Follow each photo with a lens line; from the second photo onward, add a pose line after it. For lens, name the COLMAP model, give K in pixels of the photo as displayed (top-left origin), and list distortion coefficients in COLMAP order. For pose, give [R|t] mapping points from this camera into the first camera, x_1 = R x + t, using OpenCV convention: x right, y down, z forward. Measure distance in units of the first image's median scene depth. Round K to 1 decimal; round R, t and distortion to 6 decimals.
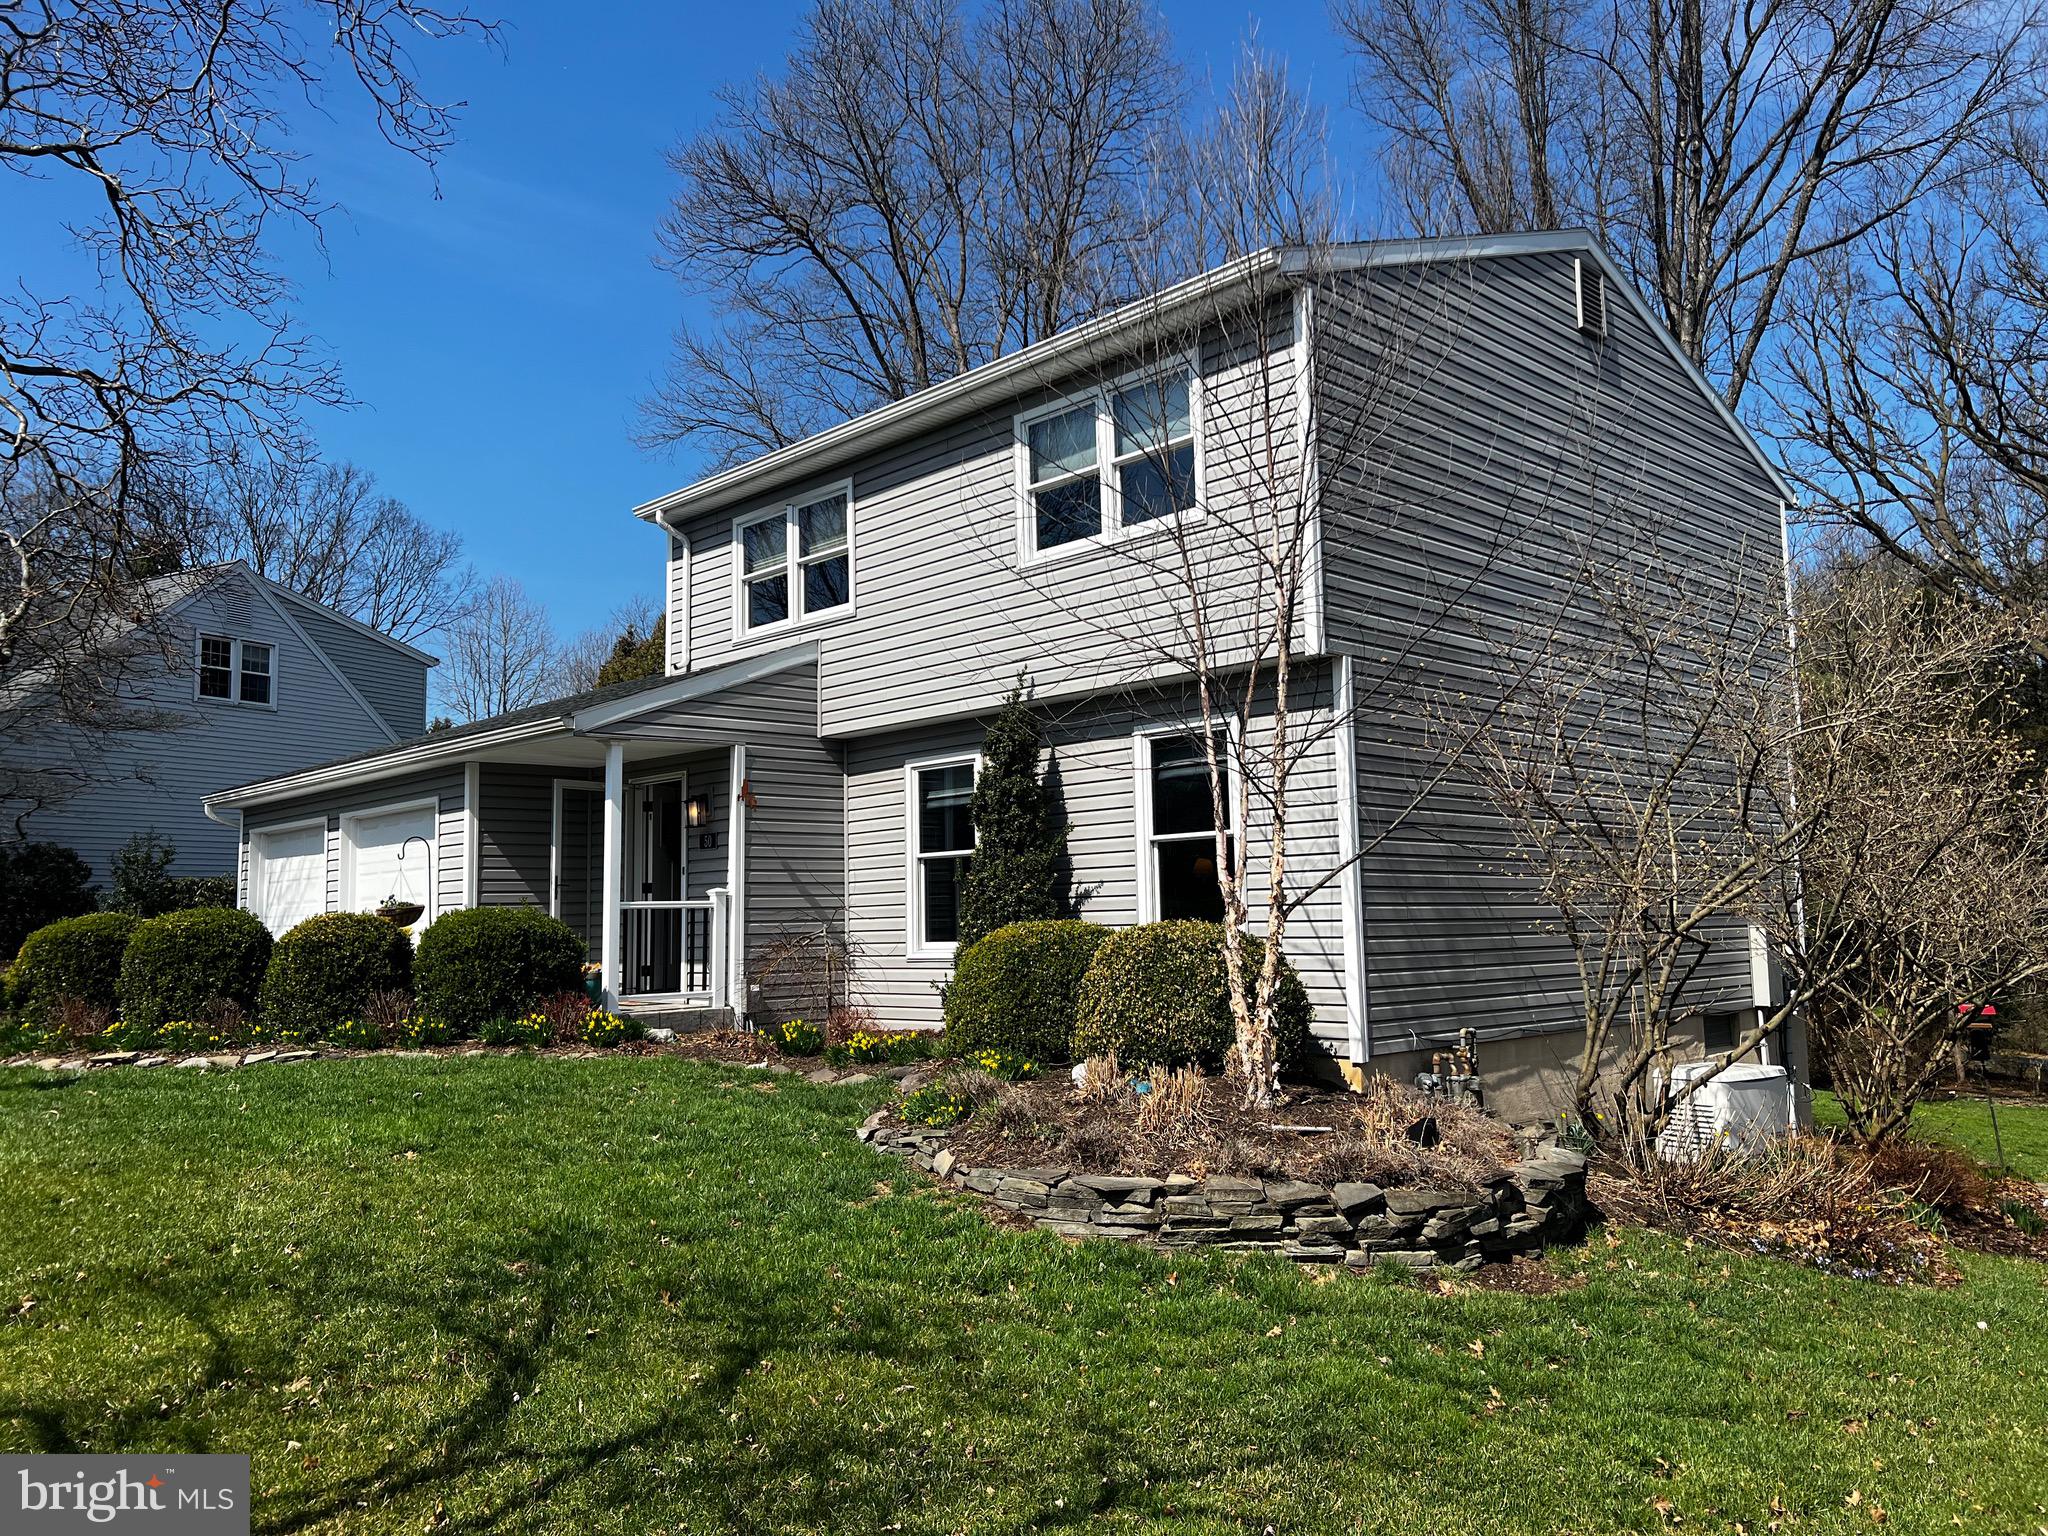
lens RADIAL K [[1515.2, 0, 1024.0], [0, 1515.2, 768.0], [0, 0, 1]] dist [0.063571, -0.004690]
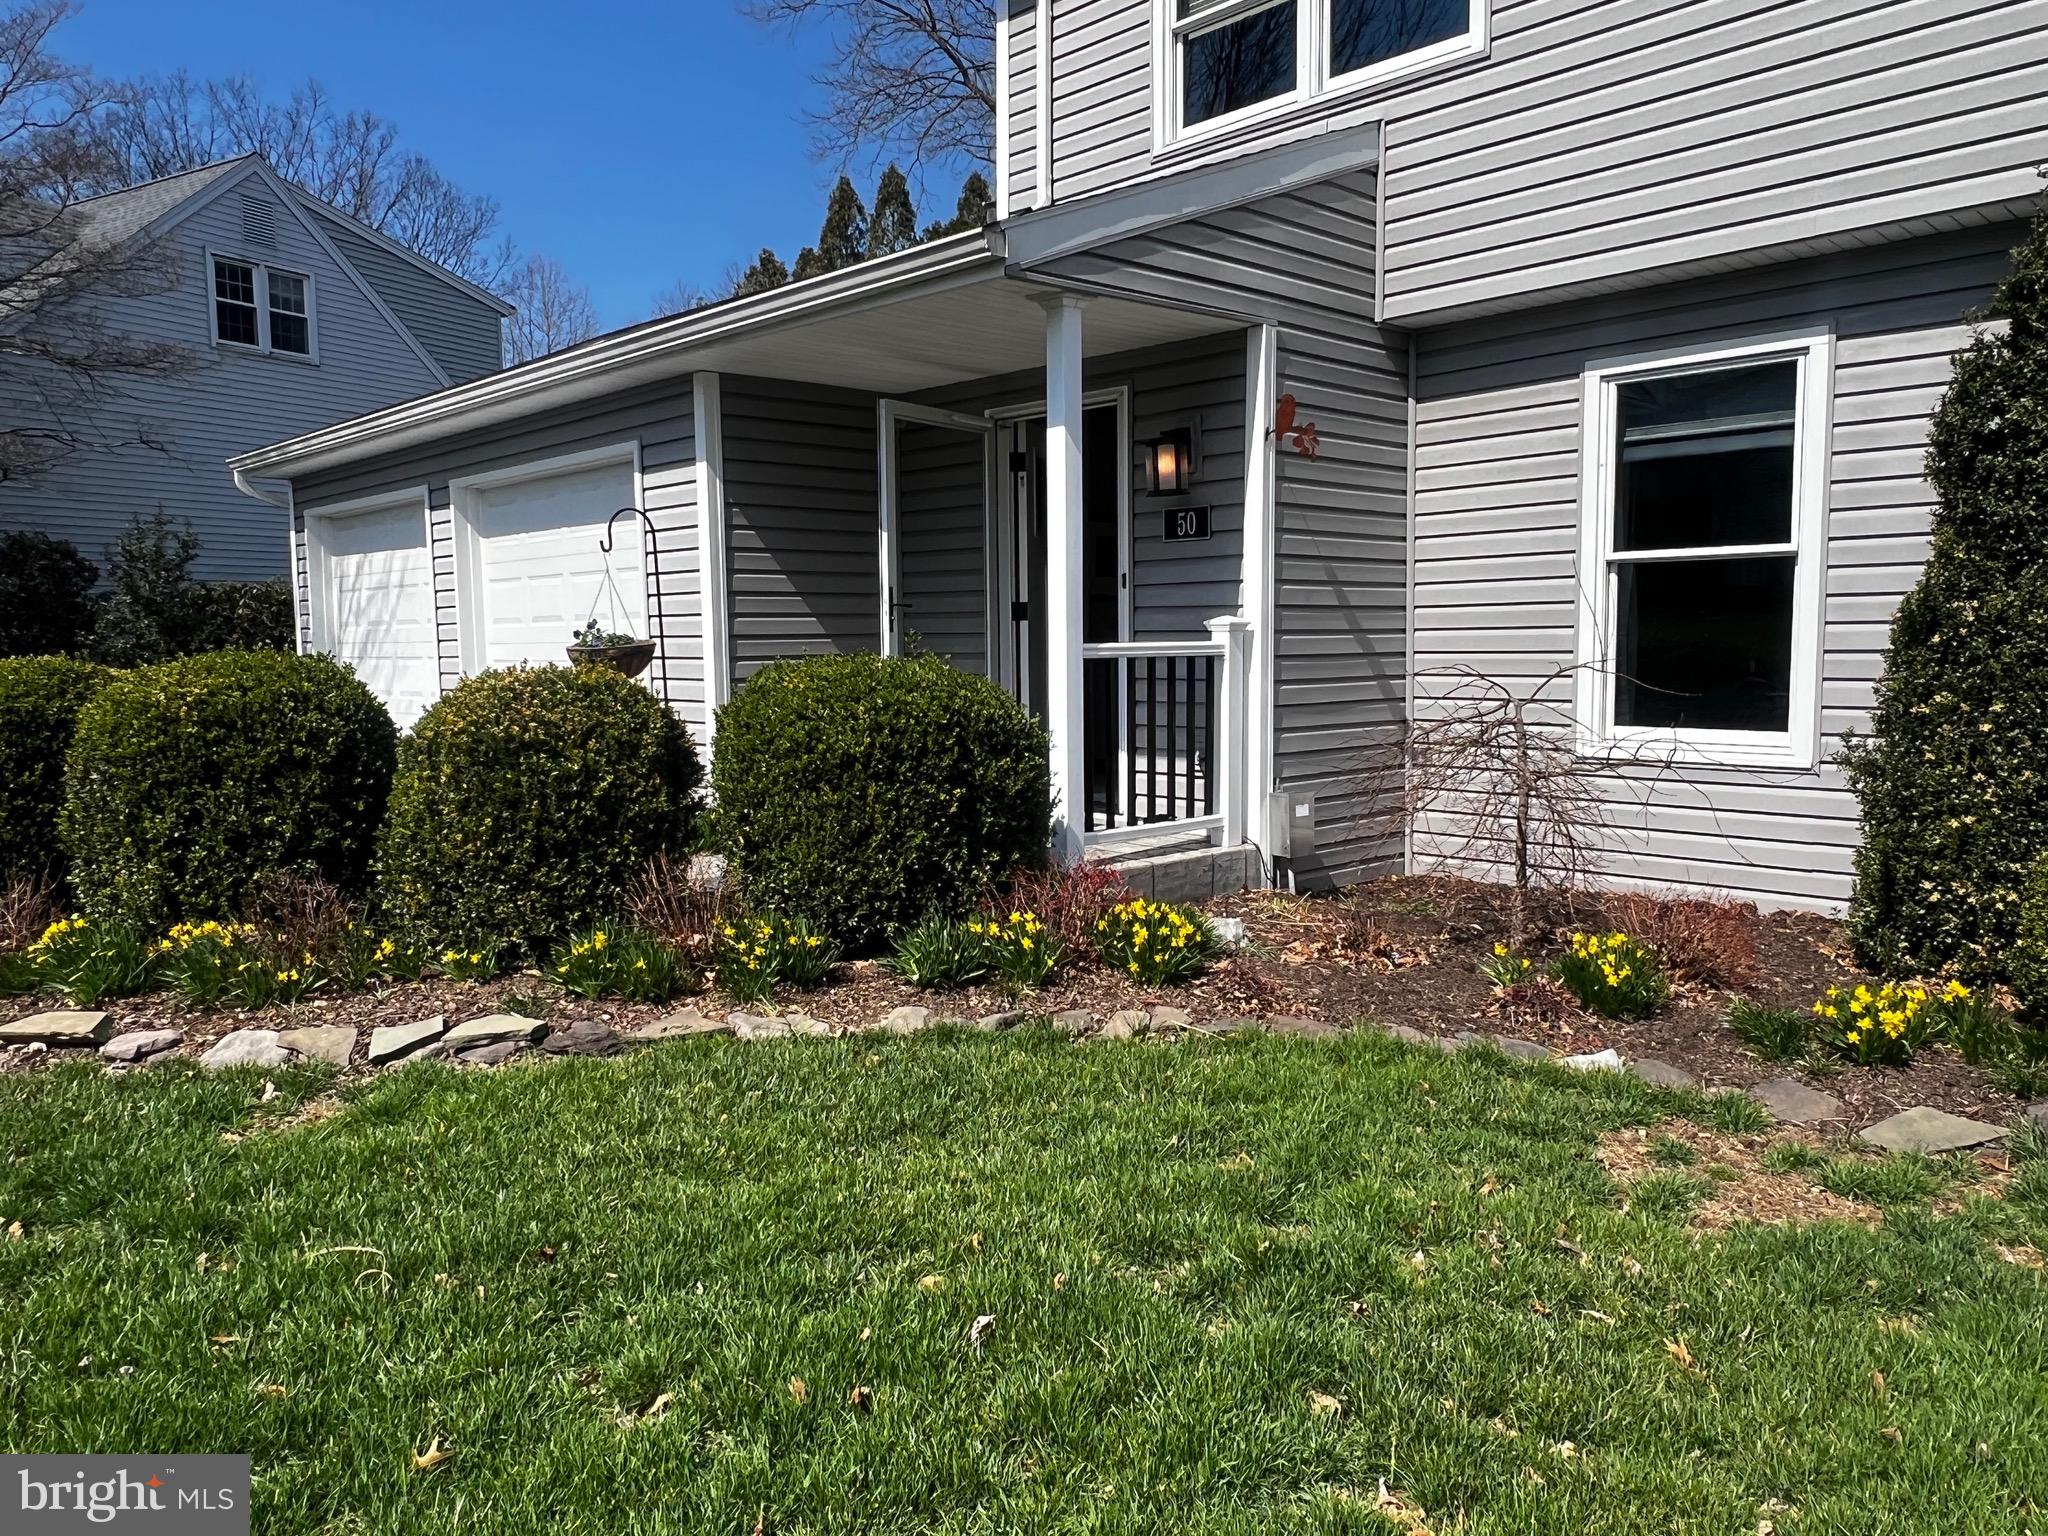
lens RADIAL K [[1464.5, 0, 1024.0], [0, 1464.5, 768.0], [0, 0, 1]] dist [0.016841, -0.004092]
pose [[0.999932, 0.009159, -0.007204, -0.257877], [-0.007620, 0.981678, 0.190393, 0.035446], [0.008816, -0.190326, 0.981681, 0.496052]]
